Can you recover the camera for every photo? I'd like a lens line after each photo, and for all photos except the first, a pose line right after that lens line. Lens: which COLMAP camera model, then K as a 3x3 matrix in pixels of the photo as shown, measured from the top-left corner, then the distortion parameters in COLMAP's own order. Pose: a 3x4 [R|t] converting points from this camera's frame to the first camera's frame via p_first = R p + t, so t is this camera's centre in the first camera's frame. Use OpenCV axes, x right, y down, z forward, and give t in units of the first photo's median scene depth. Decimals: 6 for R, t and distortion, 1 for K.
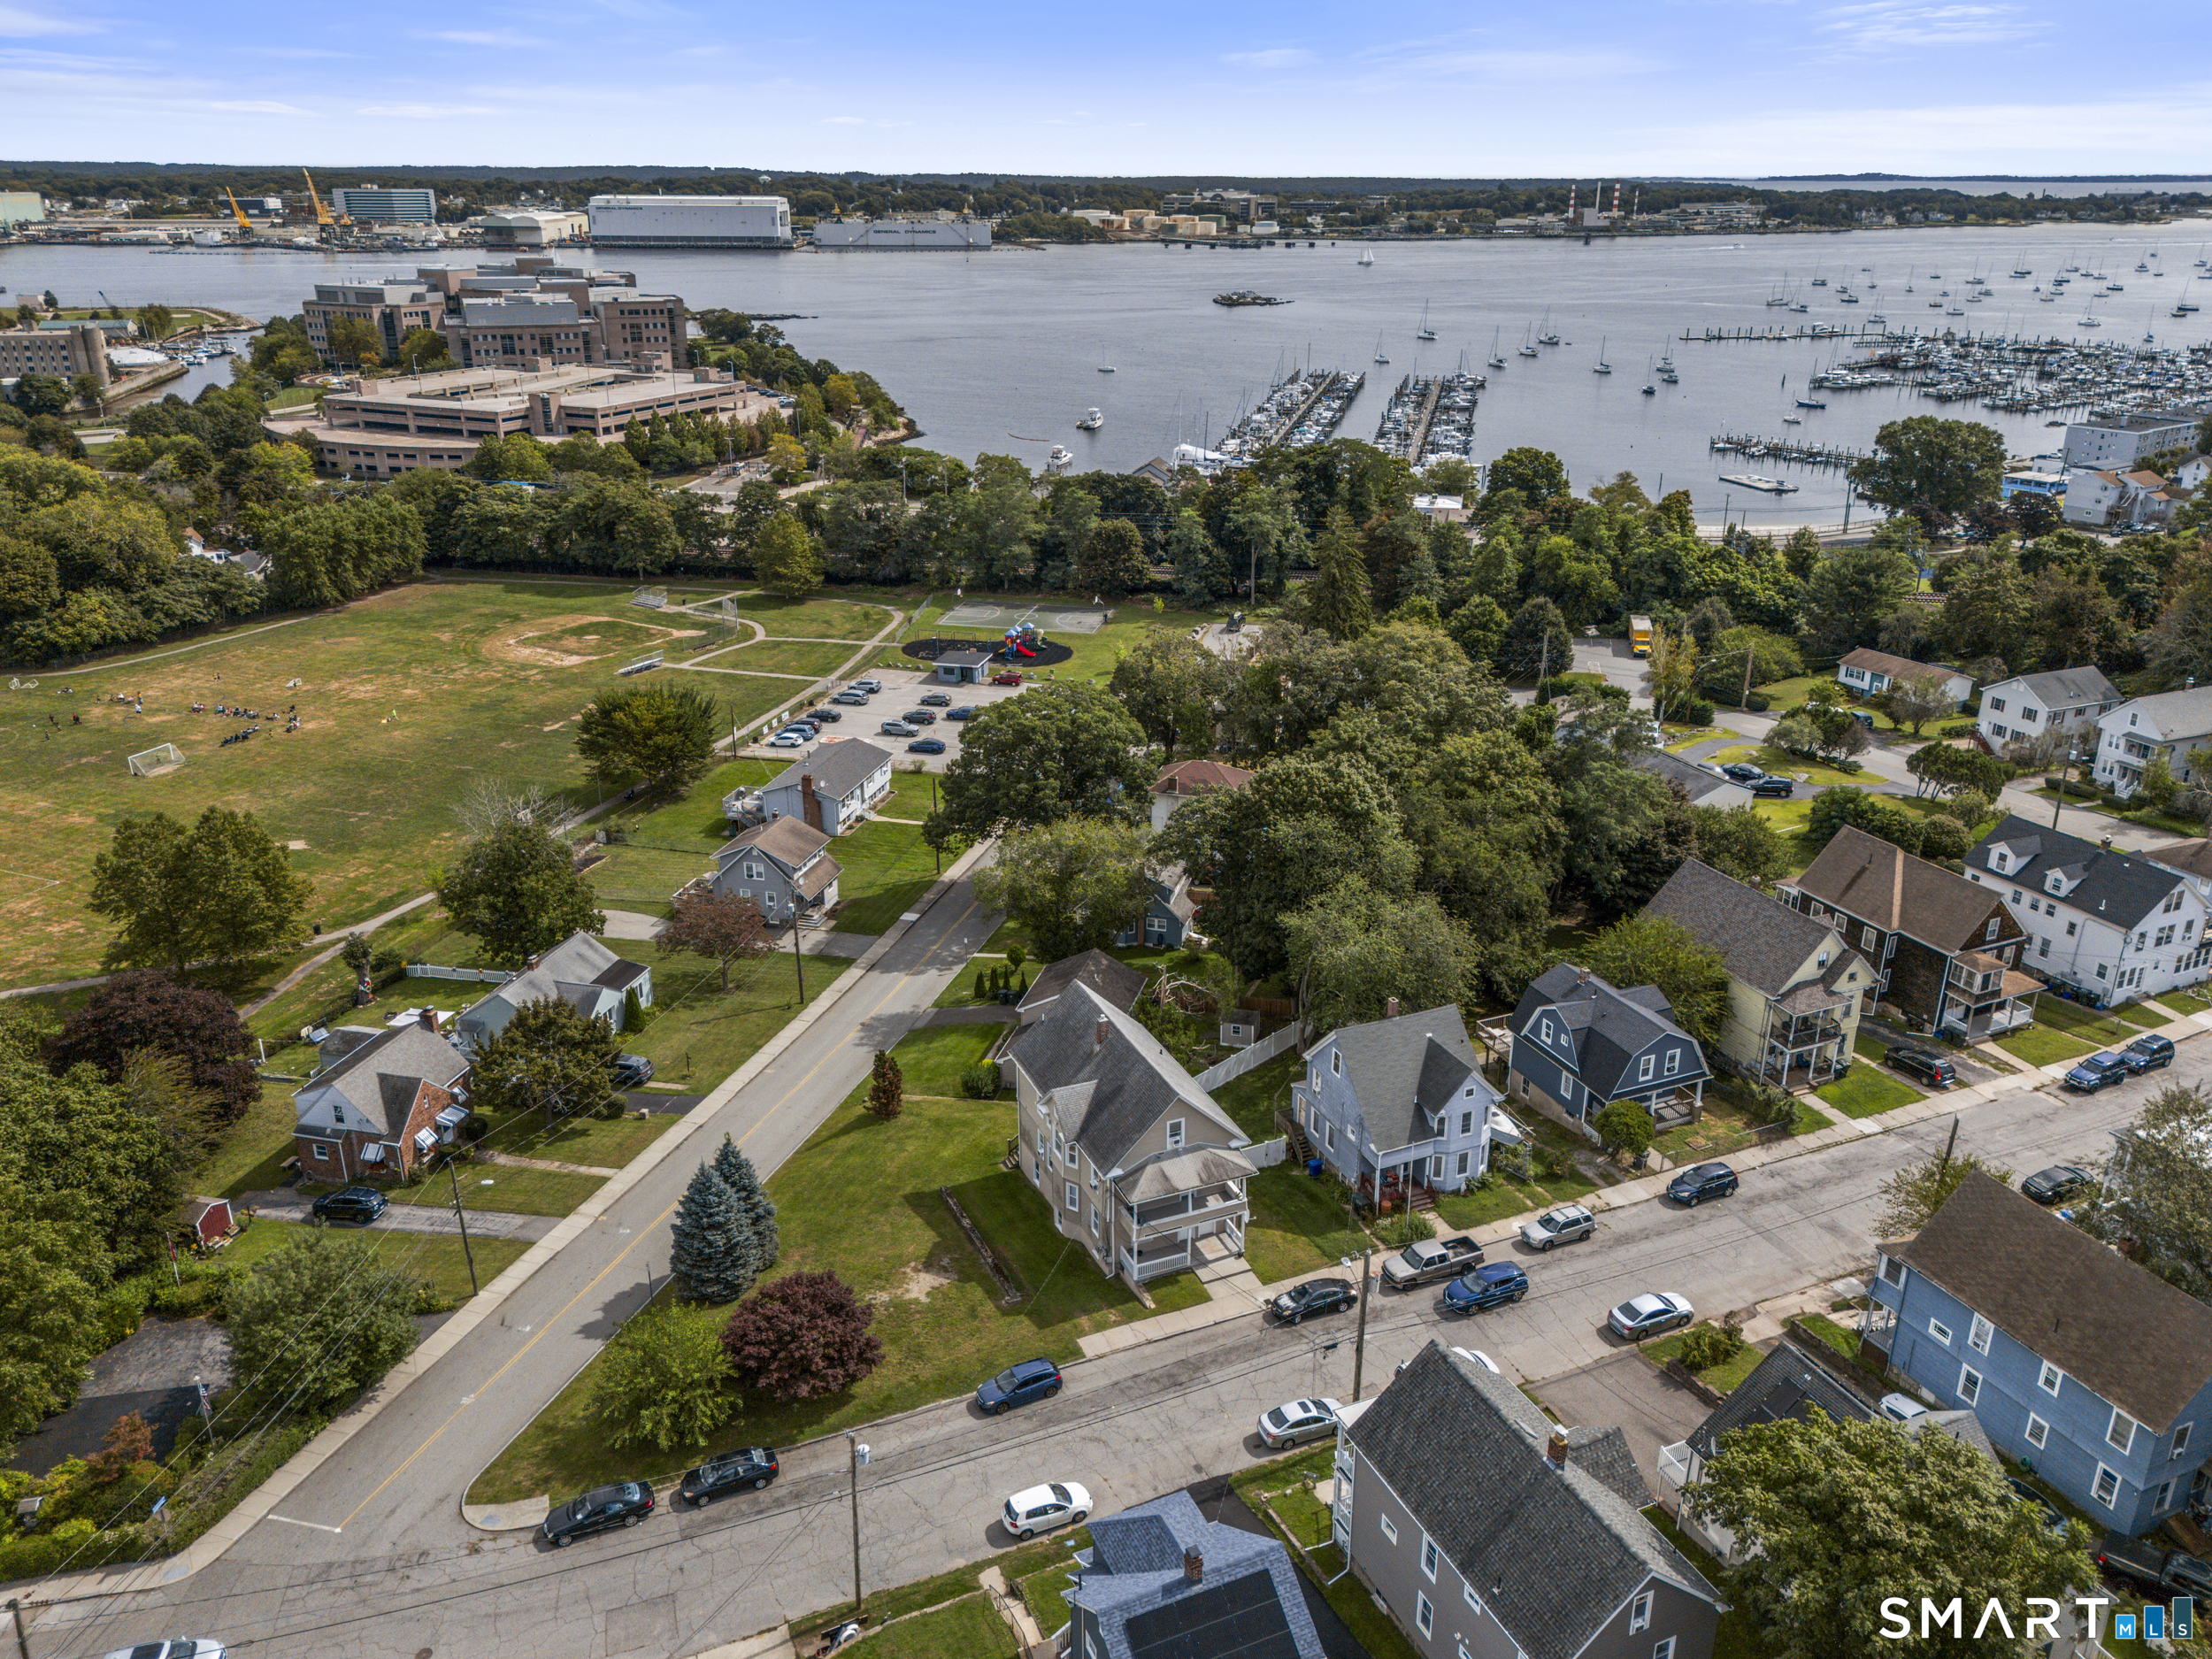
lens RADIAL K [[1630.5, 0, 1112.2], [0, 1630.5, 828.9], [0, 0, 1]] dist [0.088983, -0.093996]
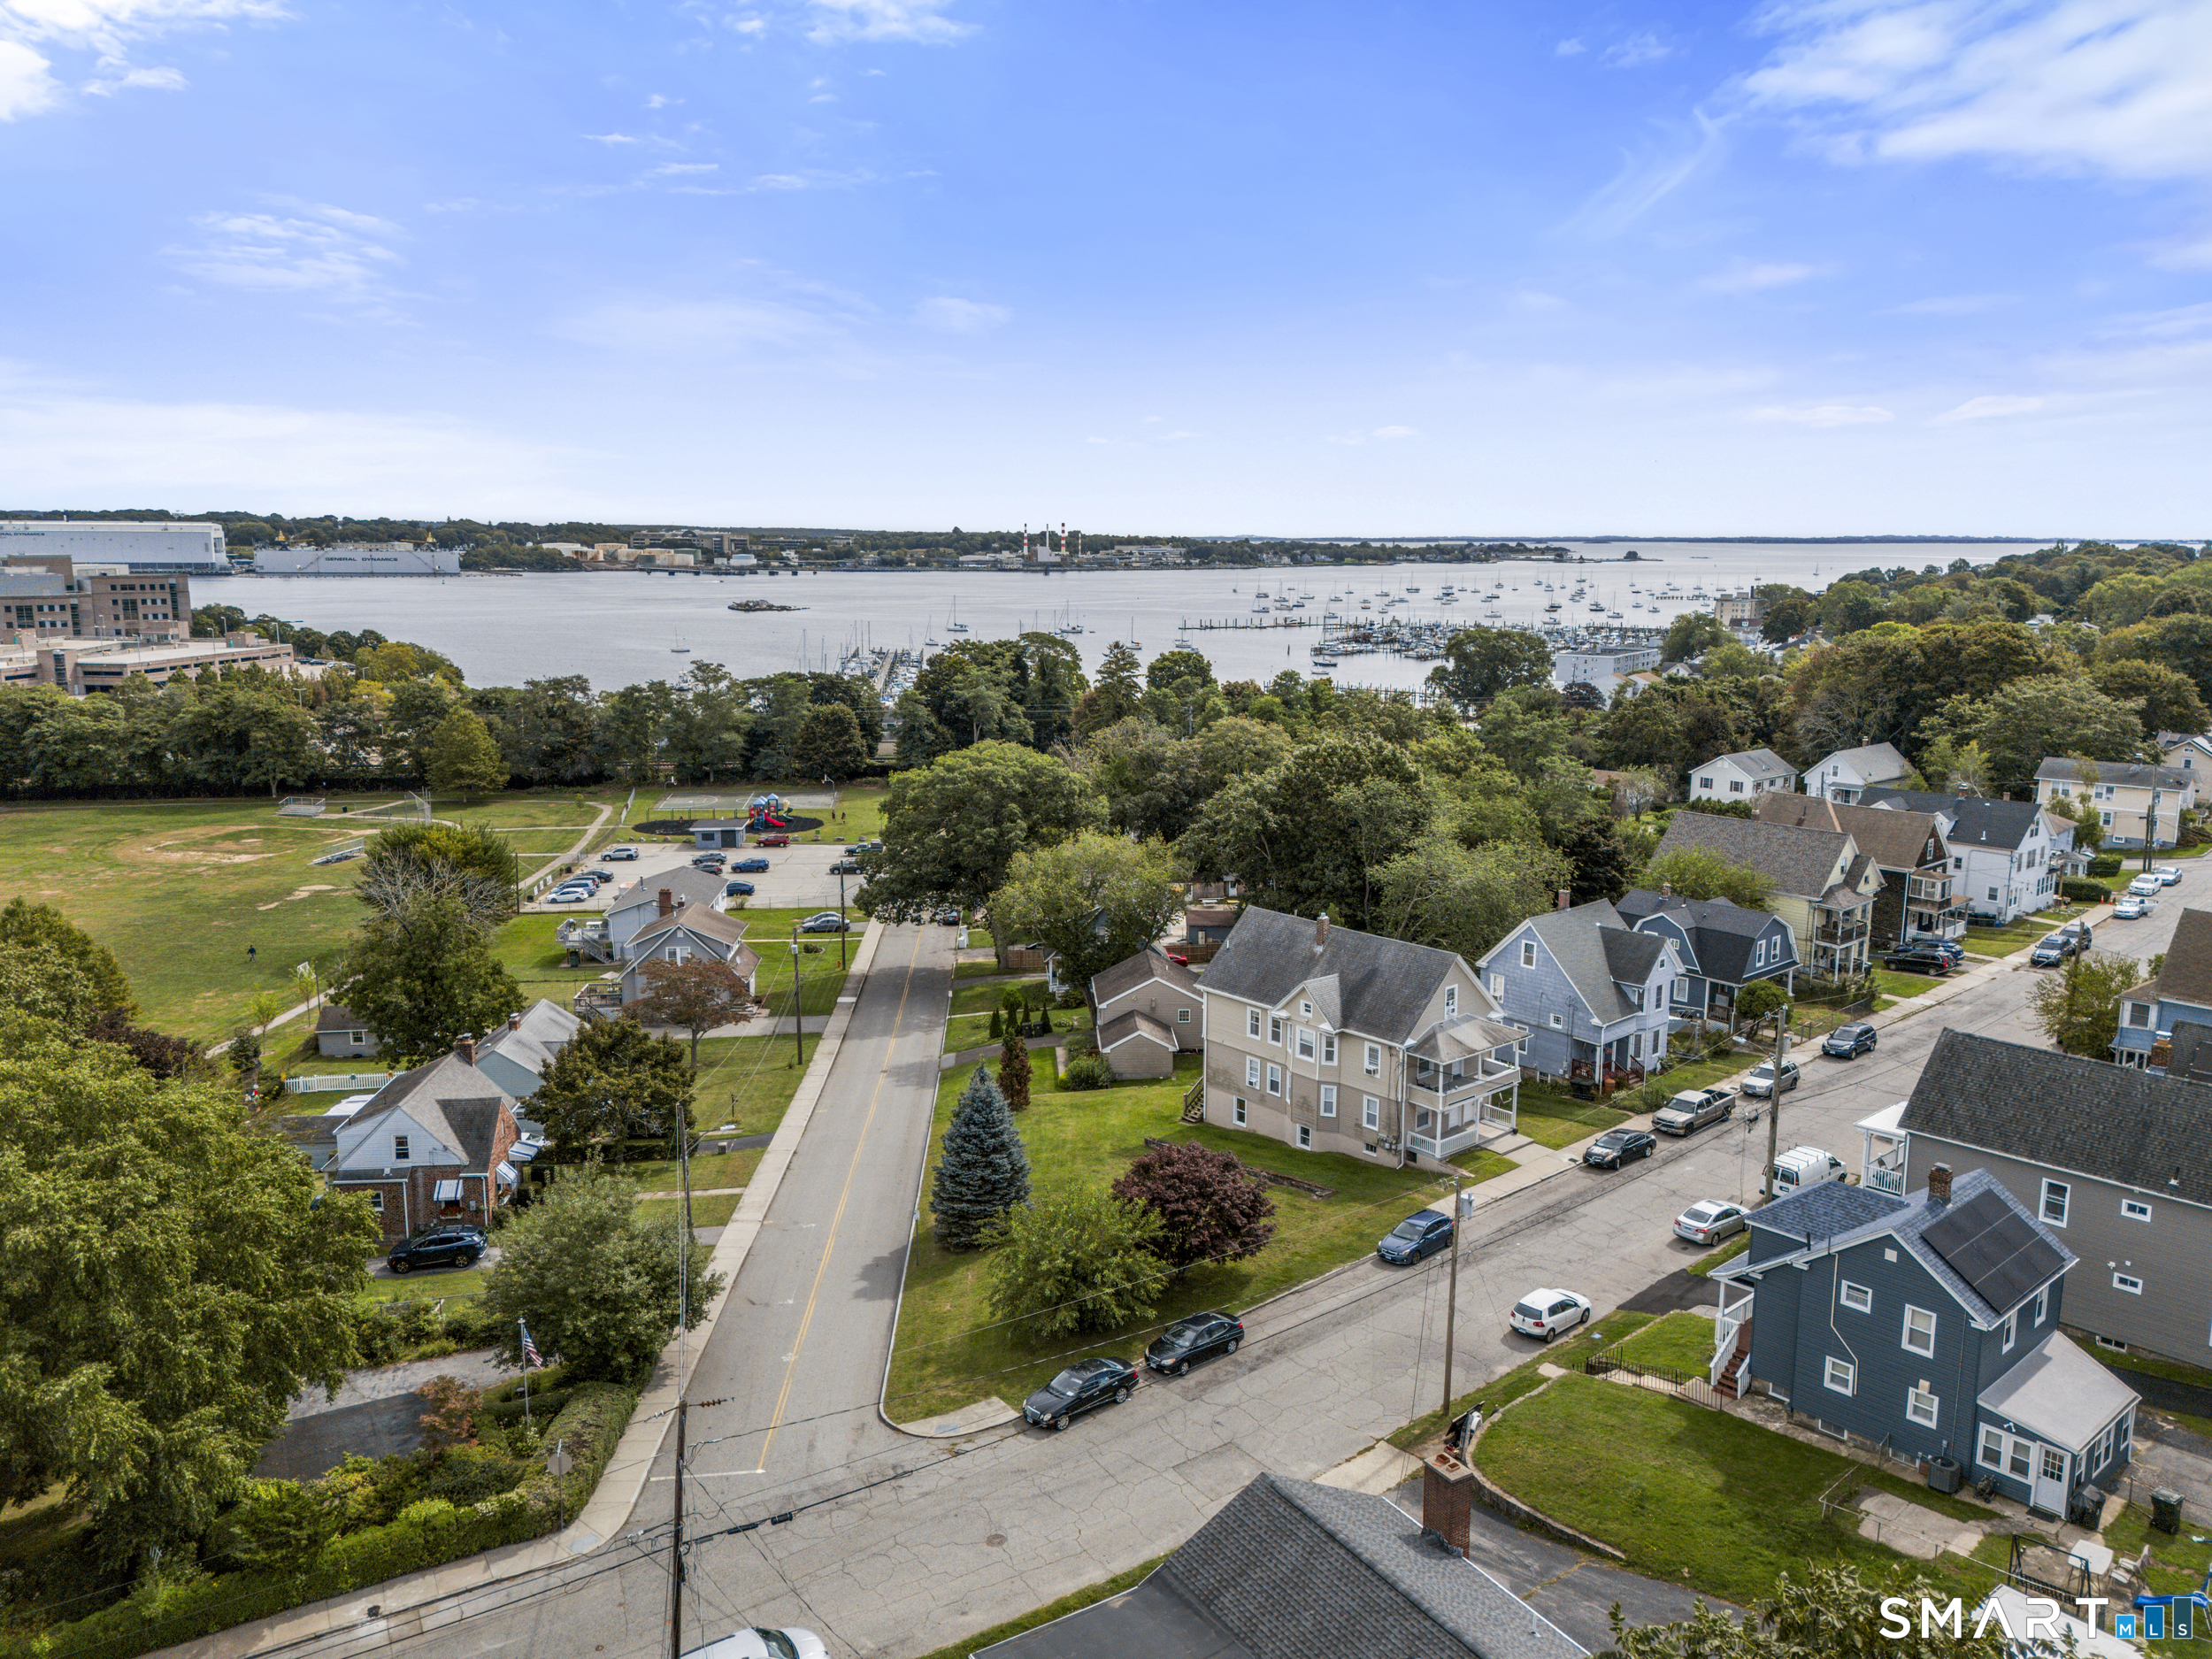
lens RADIAL K [[1630.5, 0, 1112.2], [0, 1630.5, 828.9], [0, 0, 1]] dist [0.088983, -0.093996]
pose [[0.948459, -0.051670, 0.312658, -0.153560], [0.112043, 0.977571, -0.178332, 0.081361], [-0.296431, 0.204172, 0.932975, 0.047947]]
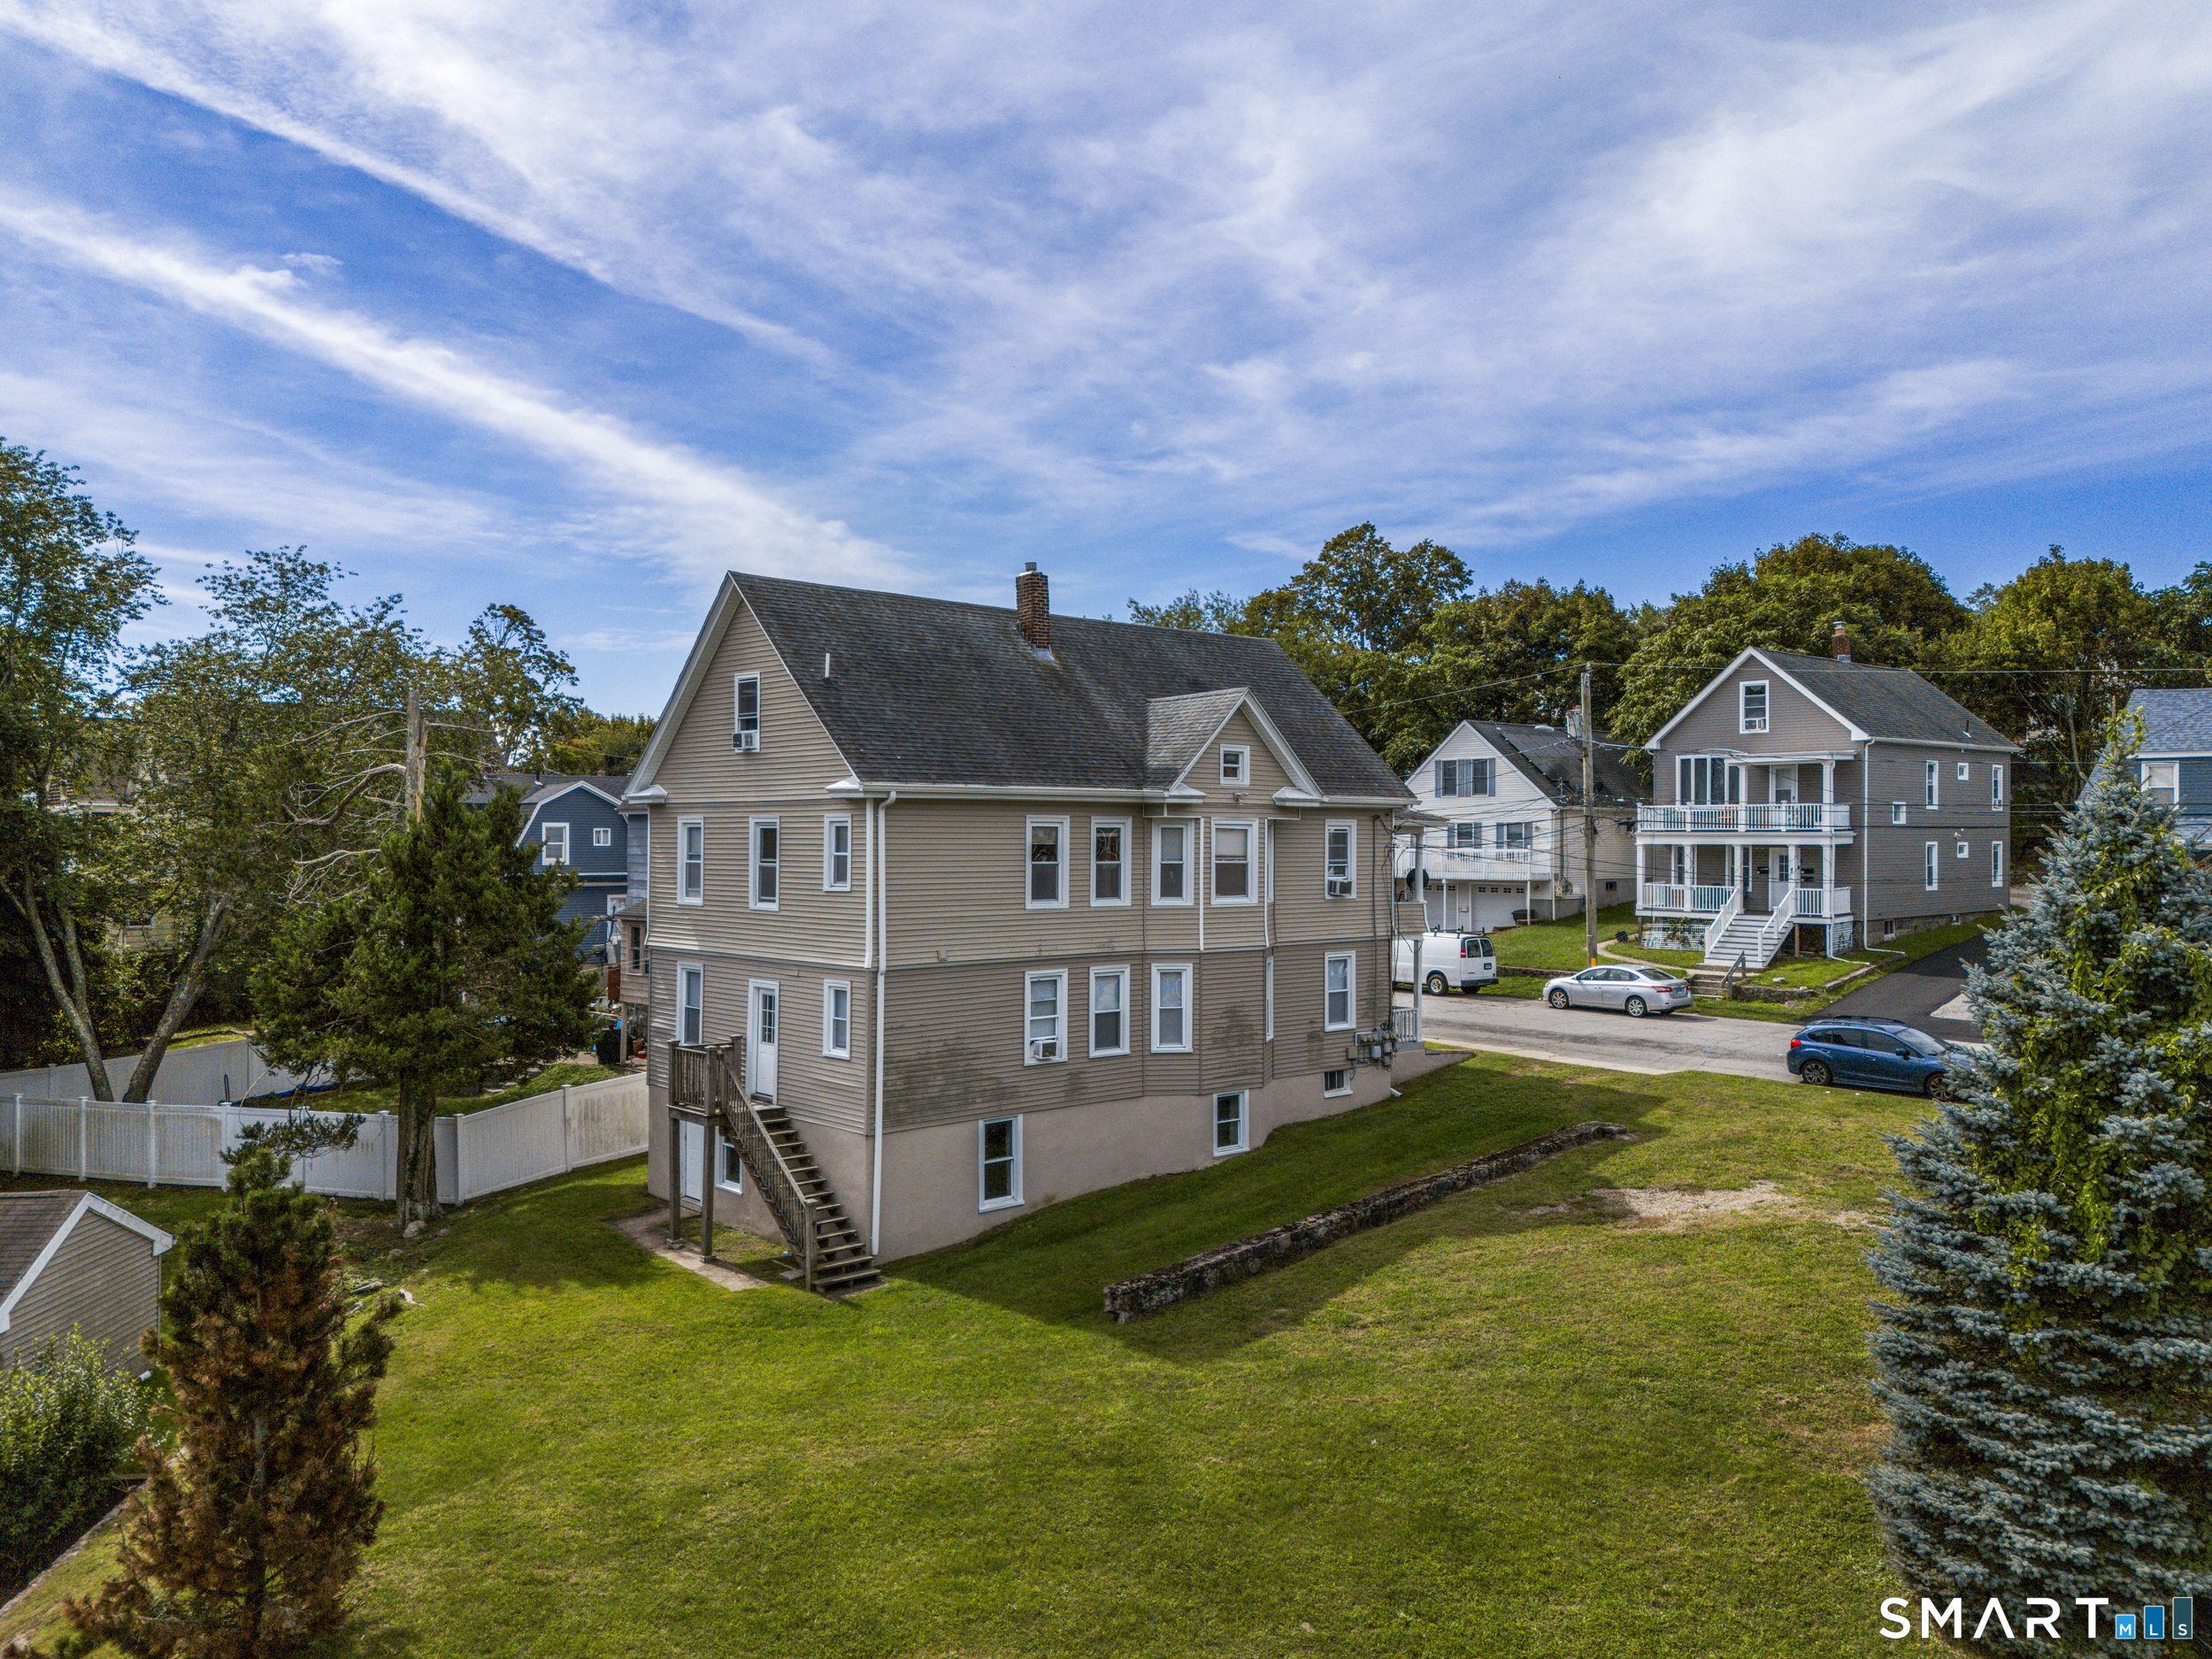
lens RADIAL K [[1637.6, 0, 1106.0], [0, 1637.6, 829.5], [0, 0, 1]] dist [0.077122, -0.092703]
pose [[-0.305203, -0.003523, 0.952281, -0.130355], [0.346185, 0.931166, 0.114396, 0.048490], [-0.887134, 0.364580, -0.282975, 0.406411]]
